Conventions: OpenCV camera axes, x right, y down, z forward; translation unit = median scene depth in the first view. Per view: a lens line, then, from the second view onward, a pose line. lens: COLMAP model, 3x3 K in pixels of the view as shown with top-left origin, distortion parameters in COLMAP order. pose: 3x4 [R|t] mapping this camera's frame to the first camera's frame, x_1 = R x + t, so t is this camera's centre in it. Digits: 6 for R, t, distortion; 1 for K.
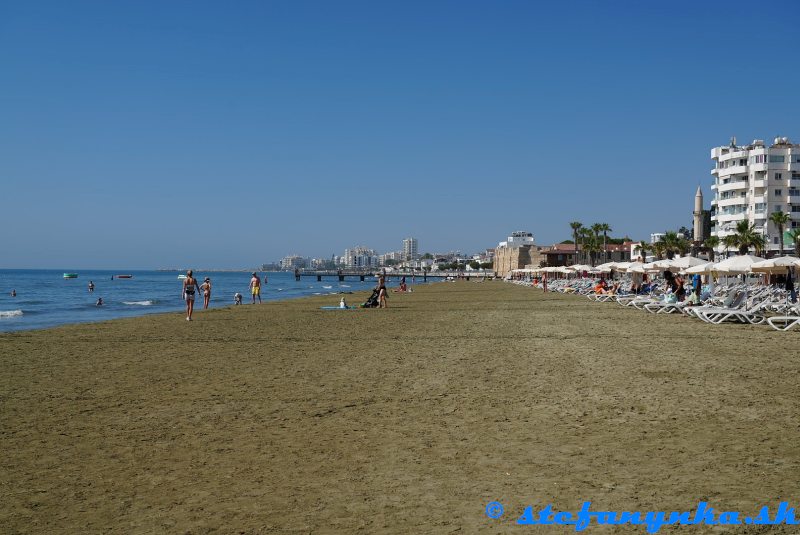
lens RADIAL K [[1083.8, 0, 400.0], [0, 1083.8, 267.5], [0, 0, 1]] dist [0.010971, 0.007578]
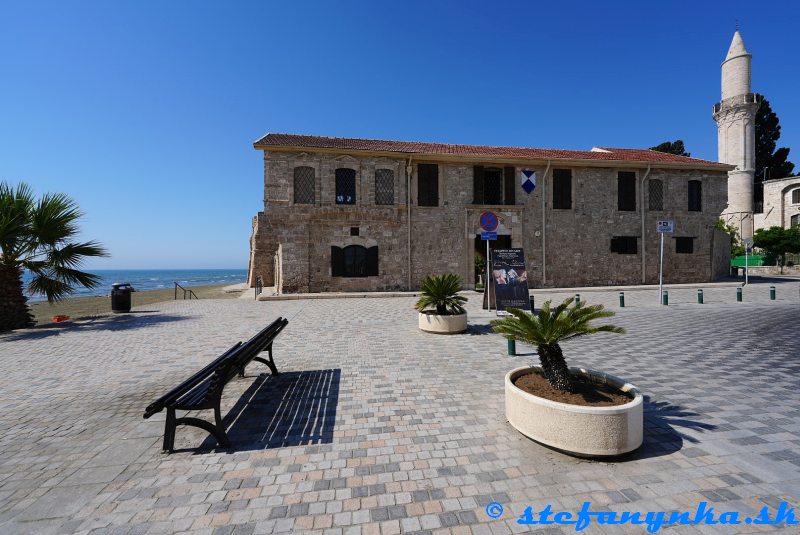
lens RADIAL K [[322.1, 0, 400.7], [0, 322.1, 268.5], [0, 0, 1]] dist [-0.000665, -0.000417]
pose [[0.995383, -0.015037, 0.094797, 0.083062], [0.014186, 0.999853, 0.009647, 0.000851], [-0.094929, -0.008258, 0.995450, 0.492010]]
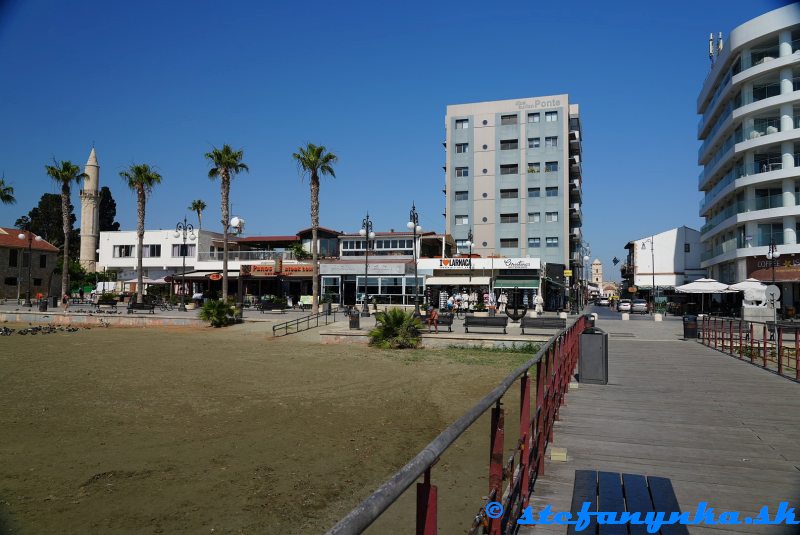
lens RADIAL K [[576.4, 0, 400.0], [0, 576.4, 267.5], [0, 0, 1]] dist [0.001890, 0.000706]
pose [[0.303721, 0.045566, 0.951671, 0.016608], [-0.011830, 0.998959, -0.044054, 0.000711], [-0.952688, 0.002122, 0.303944, 0.406022]]
